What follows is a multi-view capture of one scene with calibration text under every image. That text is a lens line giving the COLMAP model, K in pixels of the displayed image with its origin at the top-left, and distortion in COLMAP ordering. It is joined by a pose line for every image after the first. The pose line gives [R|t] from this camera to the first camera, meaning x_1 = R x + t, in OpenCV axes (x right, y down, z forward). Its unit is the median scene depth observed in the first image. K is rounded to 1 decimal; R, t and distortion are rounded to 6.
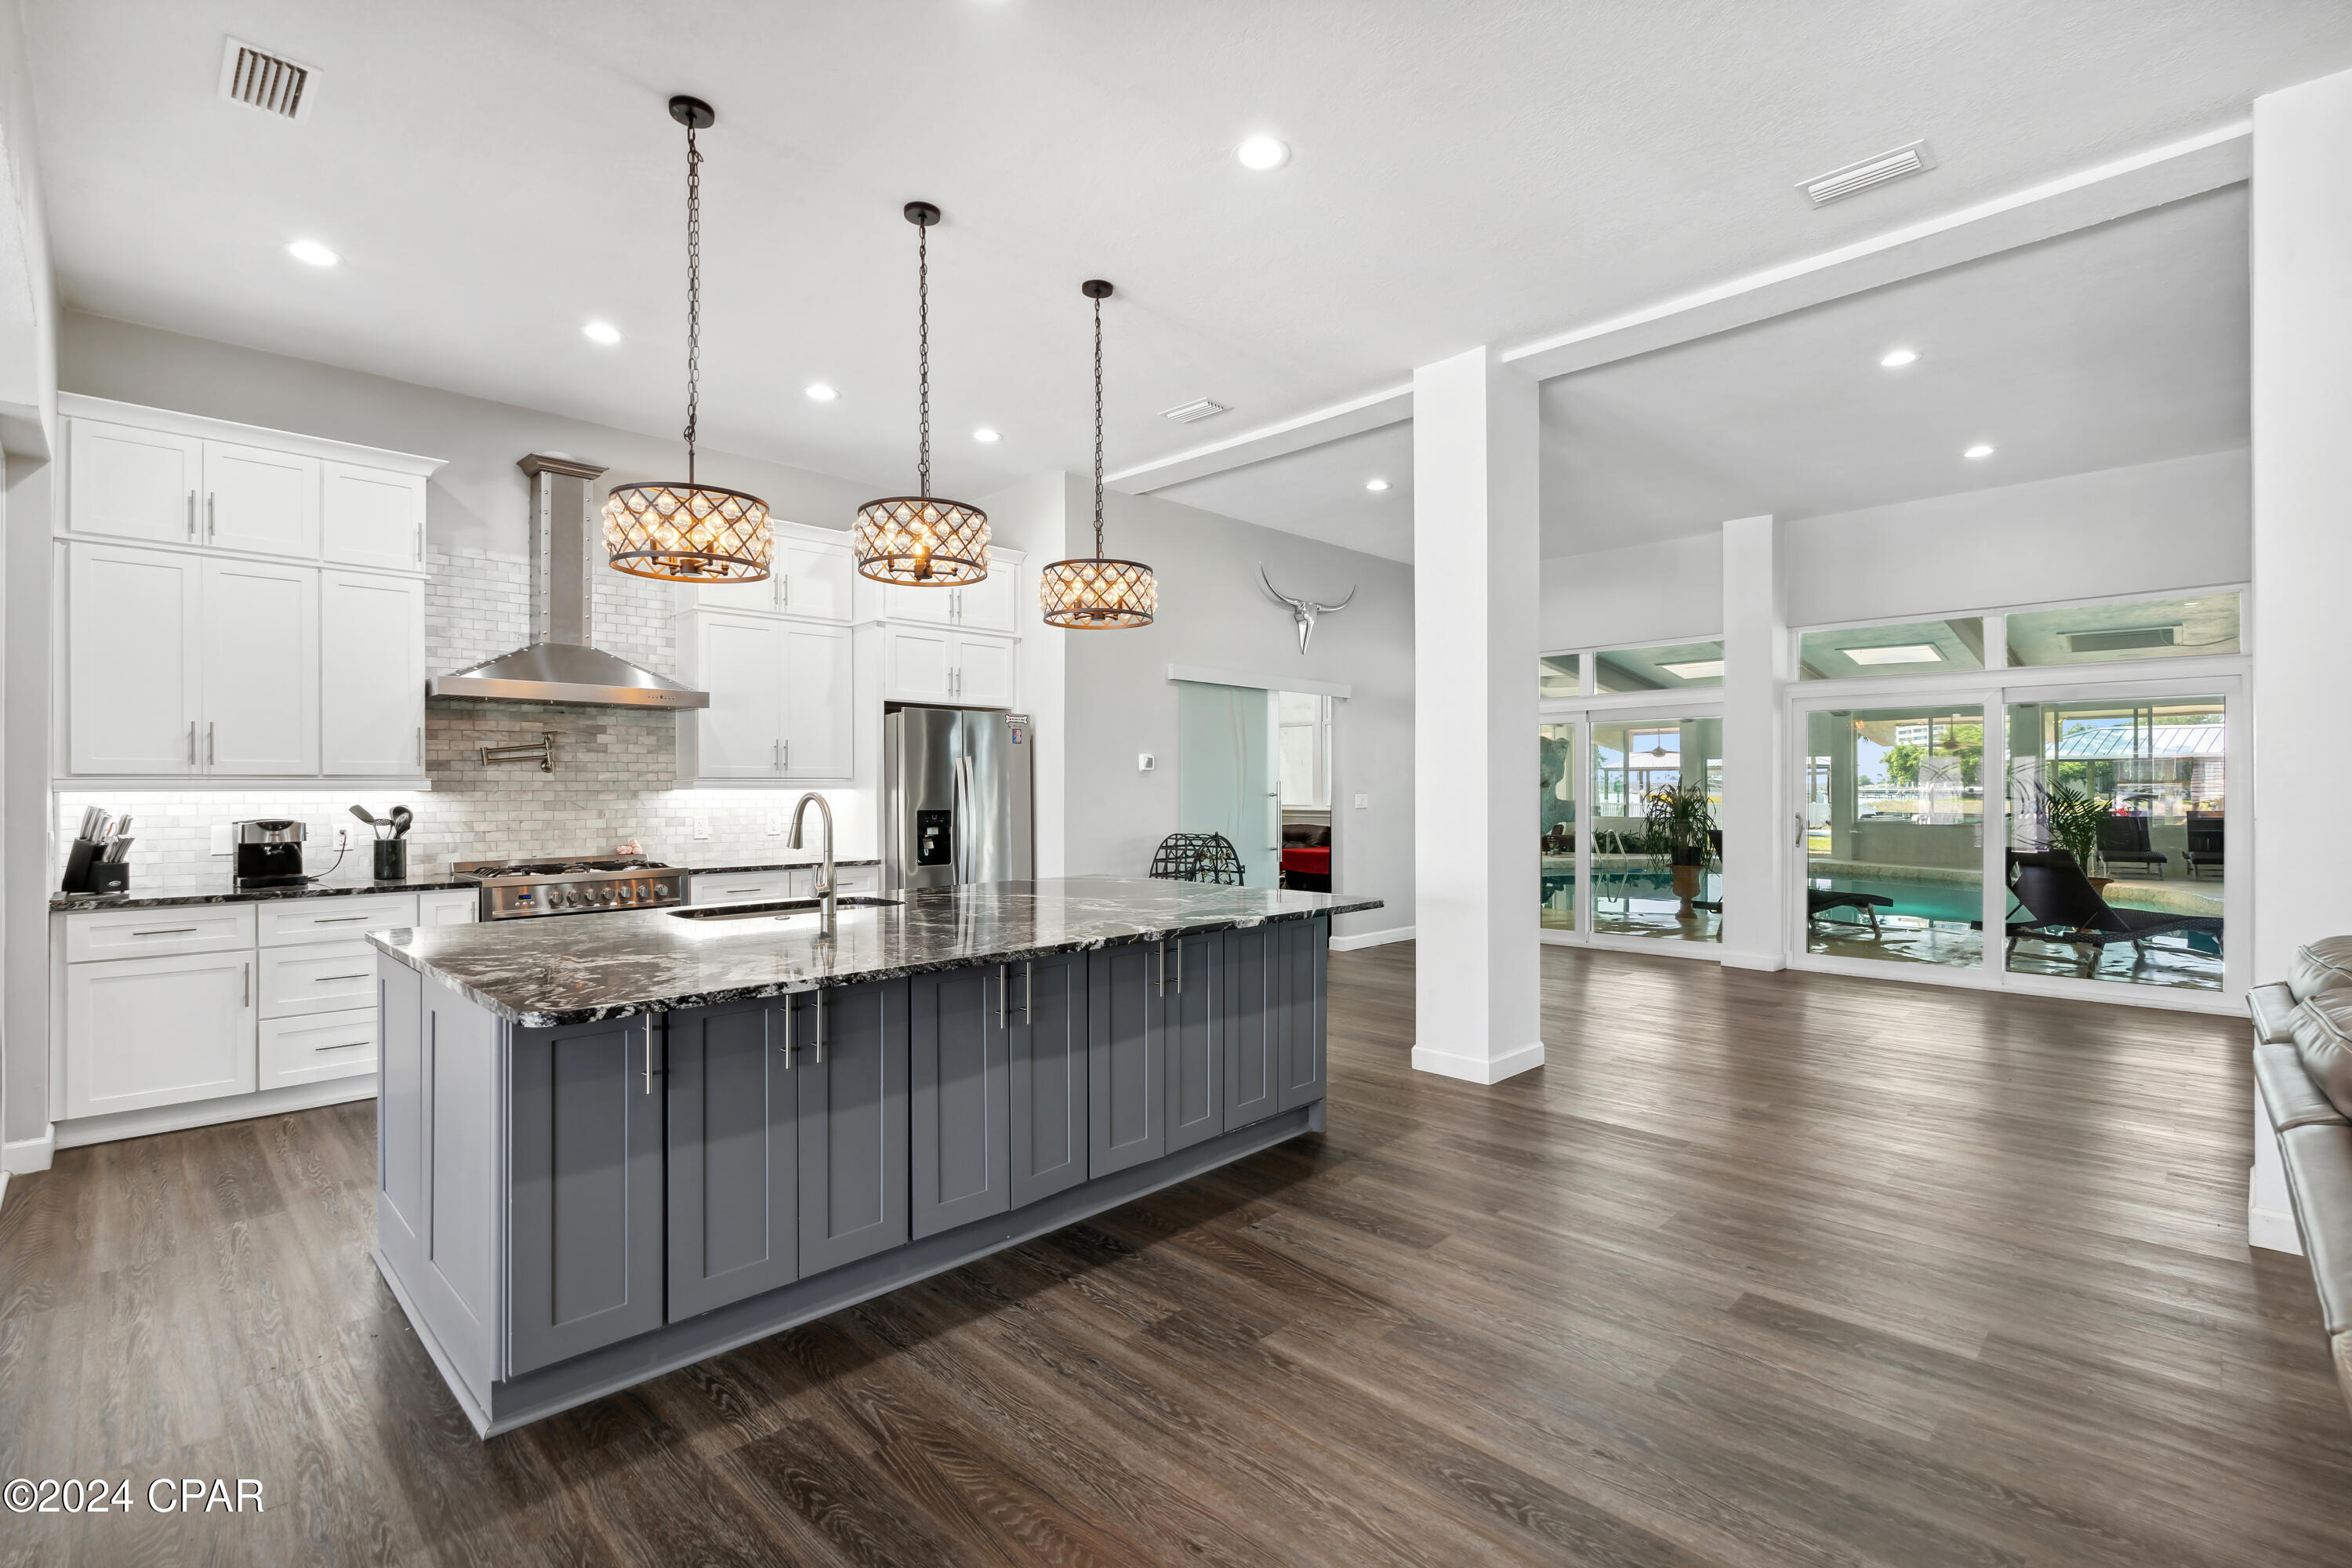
lens RADIAL K [[1055.8, 0, 1193.3], [0, 1055.8, 782.8], [0, 0, 1]] dist [0.000202, 0.002551]
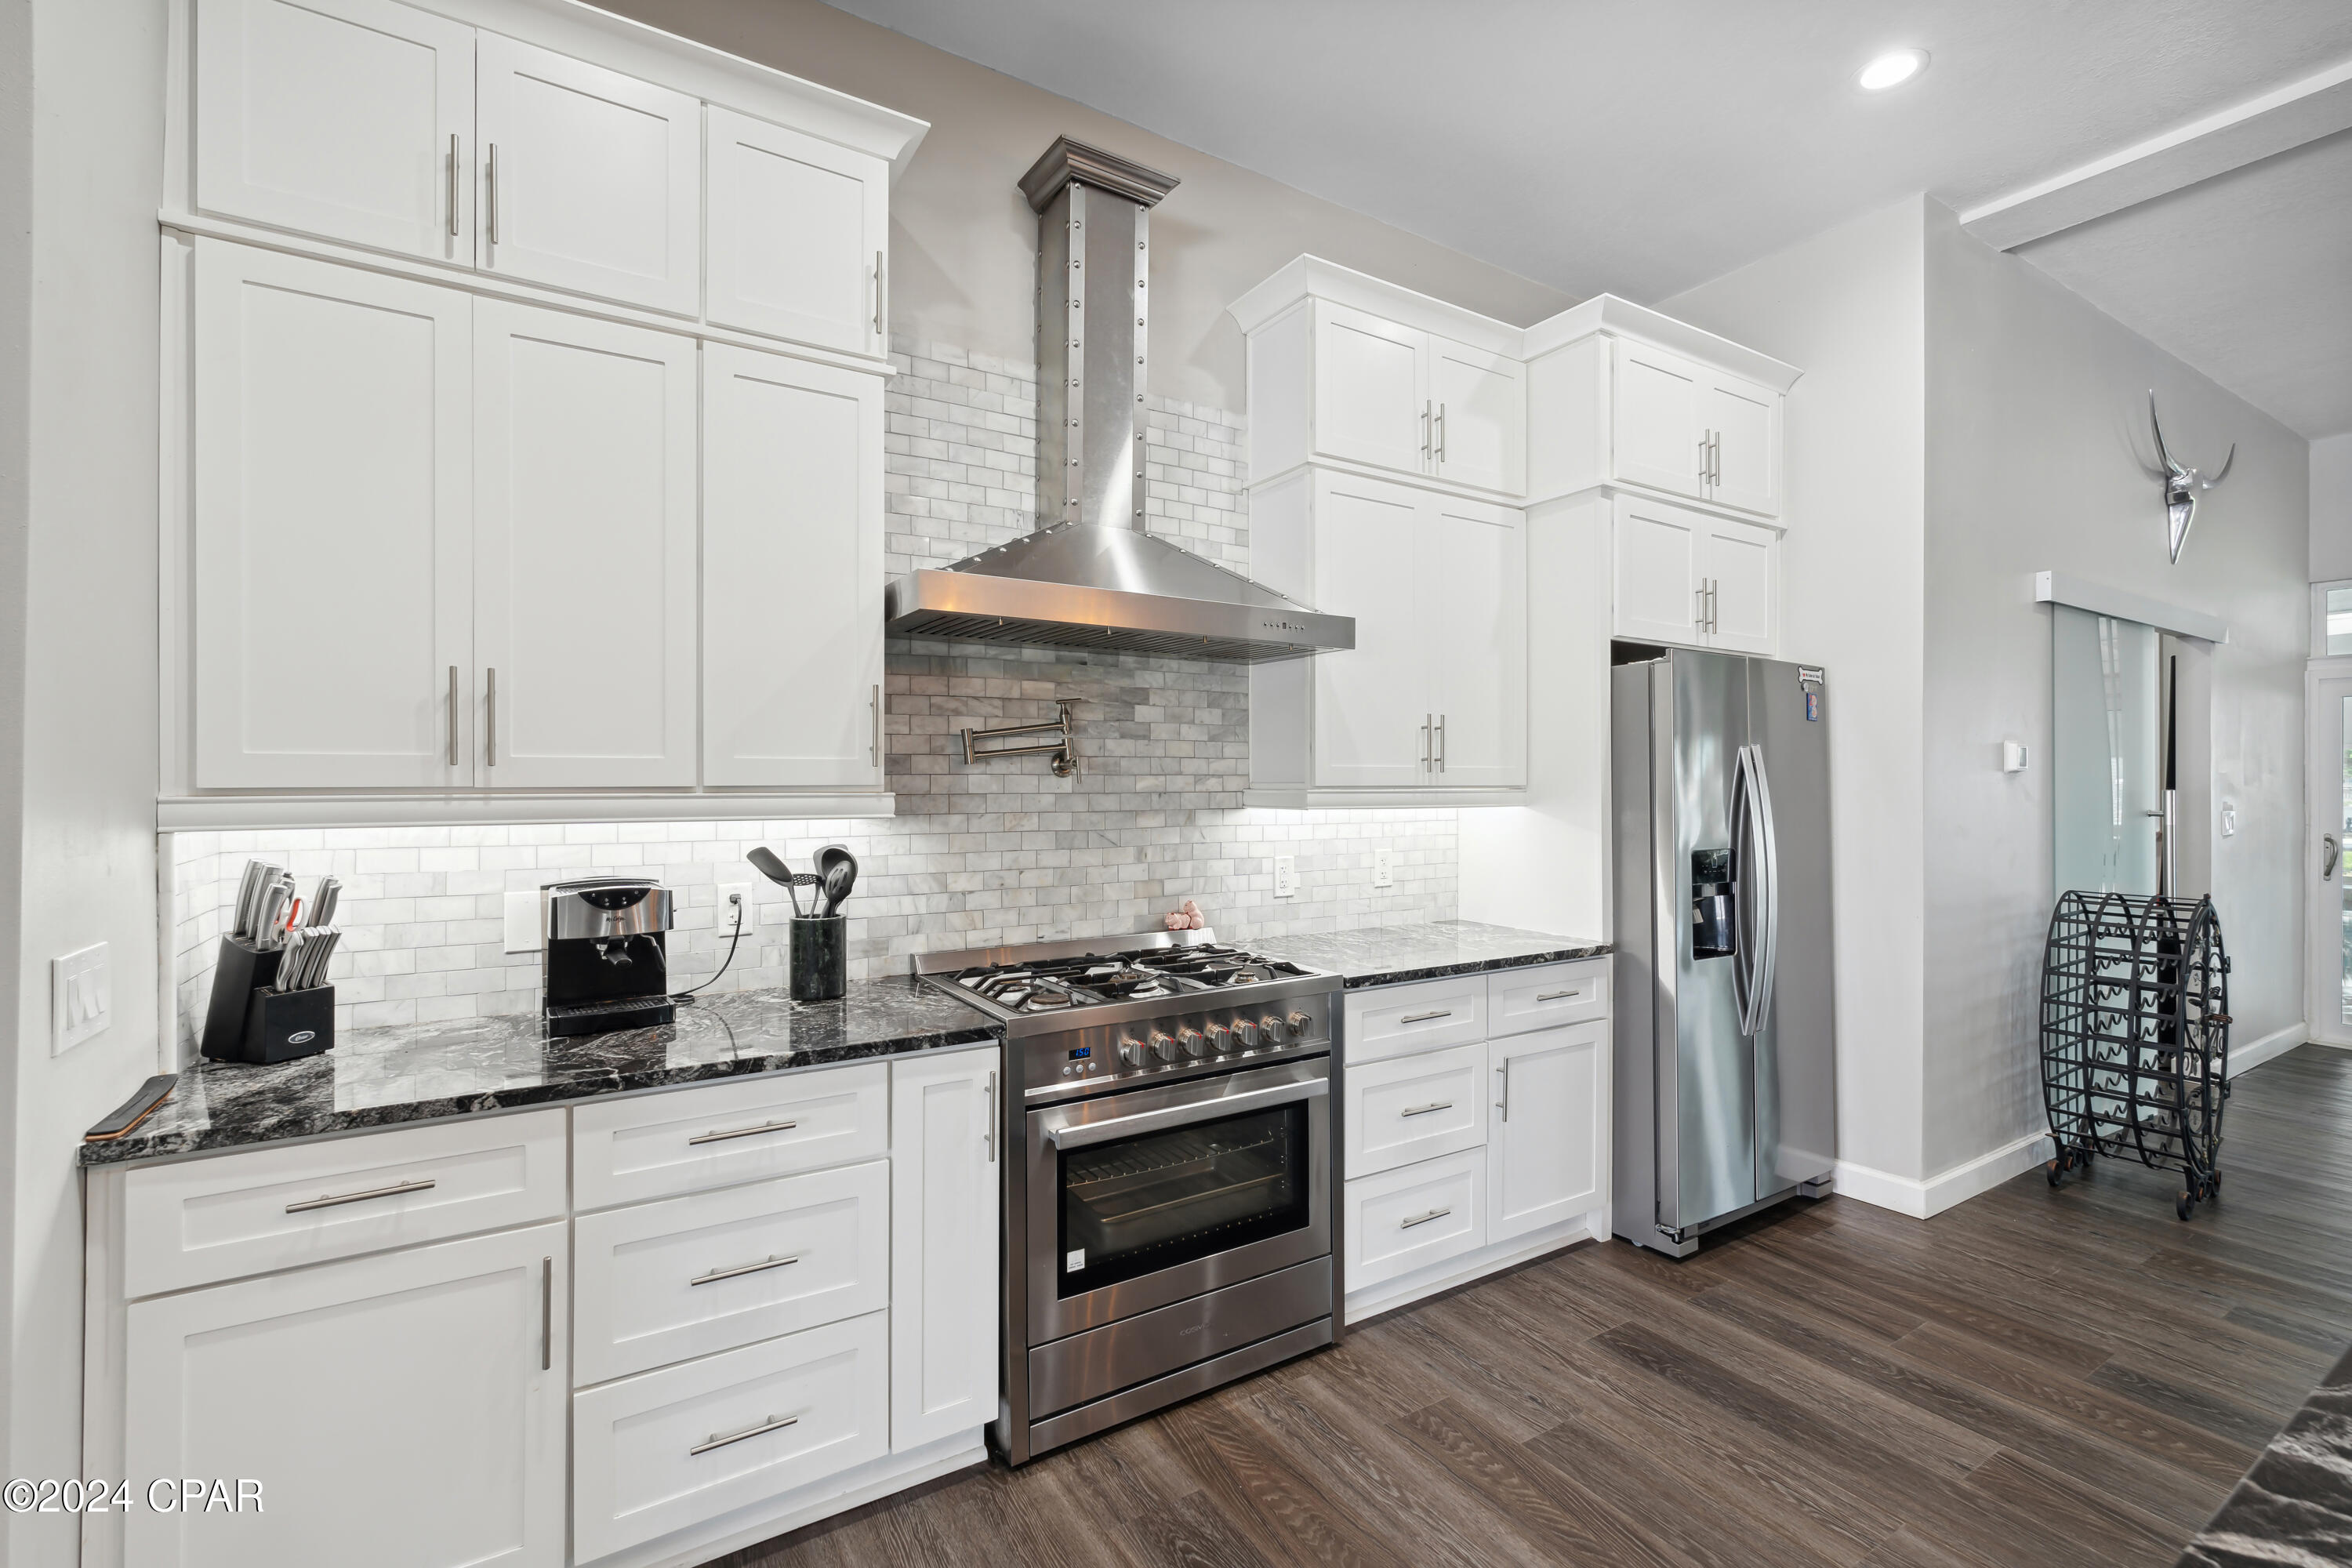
lens RADIAL K [[1055.8, 0, 1180.0], [0, 1055.8, 783.4], [0, 0, 1]] dist [0.000202, 0.002551]
pose [[0.965537, 0.008714, -0.260118, -0.431476], [-0.006055, 0.999921, 0.011022, -0.013136], [0.260194, -0.009068, 0.965514, 0.522971]]
